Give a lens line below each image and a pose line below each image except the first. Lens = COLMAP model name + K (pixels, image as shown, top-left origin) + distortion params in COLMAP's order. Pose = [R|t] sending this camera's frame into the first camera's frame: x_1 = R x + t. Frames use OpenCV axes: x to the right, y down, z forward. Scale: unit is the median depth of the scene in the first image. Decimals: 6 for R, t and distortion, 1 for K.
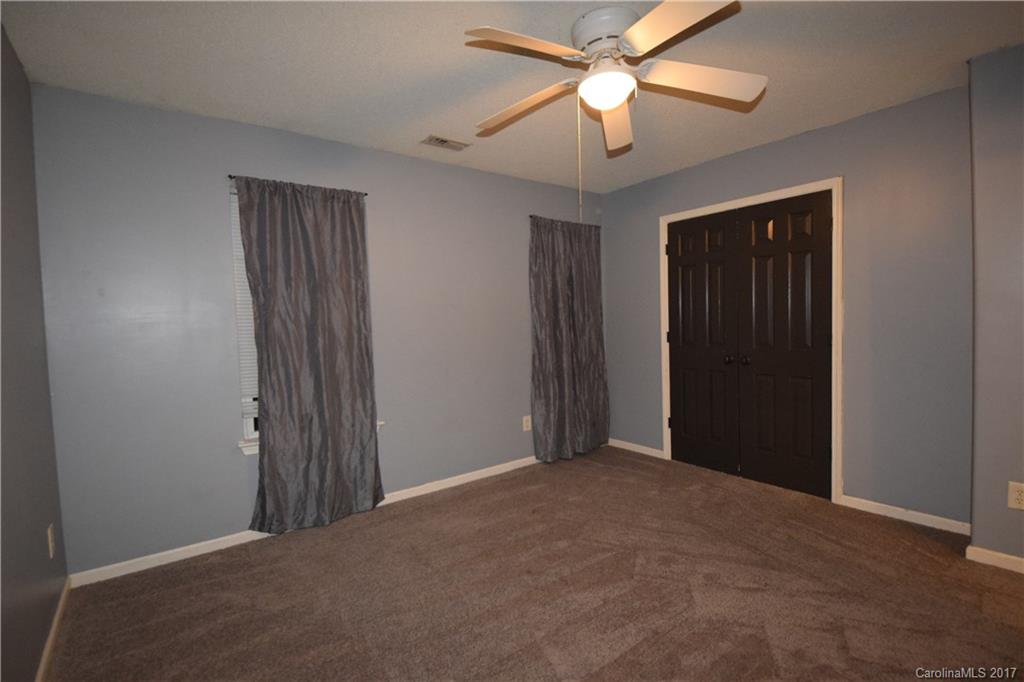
lens RADIAL K [[482.2, 0, 512.0], [0, 482.2, 341.0], [0, 0, 1]] dist [0.027820, -0.020924]
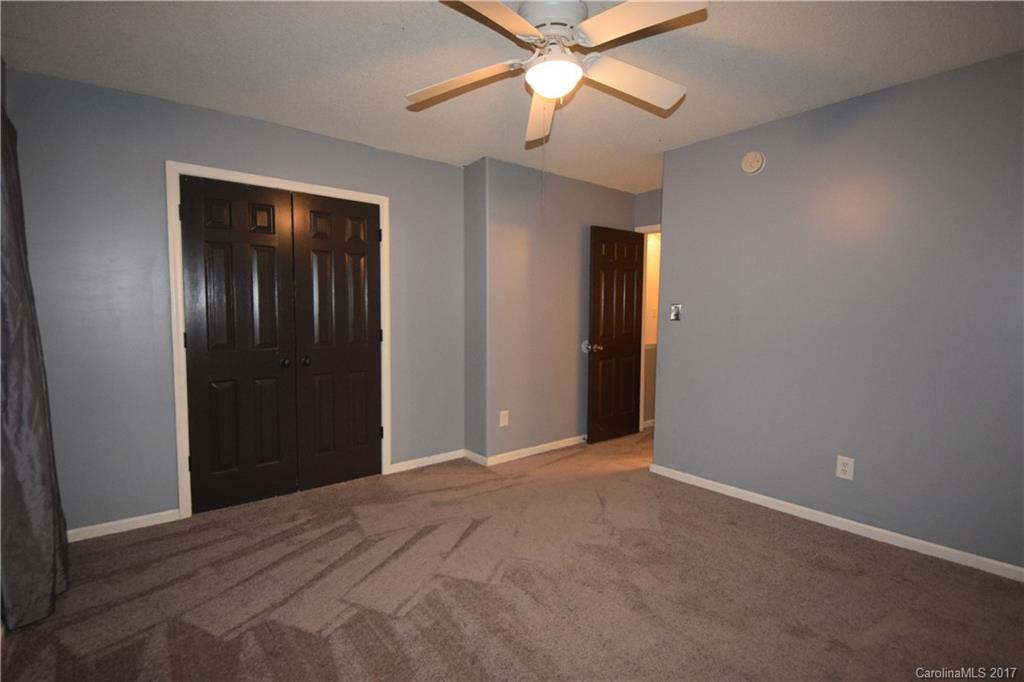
lens RADIAL K [[482.2, 0, 512.0], [0, 482.2, 341.0], [0, 0, 1]] dist [0.027820, -0.020924]
pose [[-0.035446, -0.036744, 0.998696, -0.506153], [0.036417, 0.998613, 0.038033, -0.021667], [-0.998708, 0.037717, -0.034059, 0.729428]]
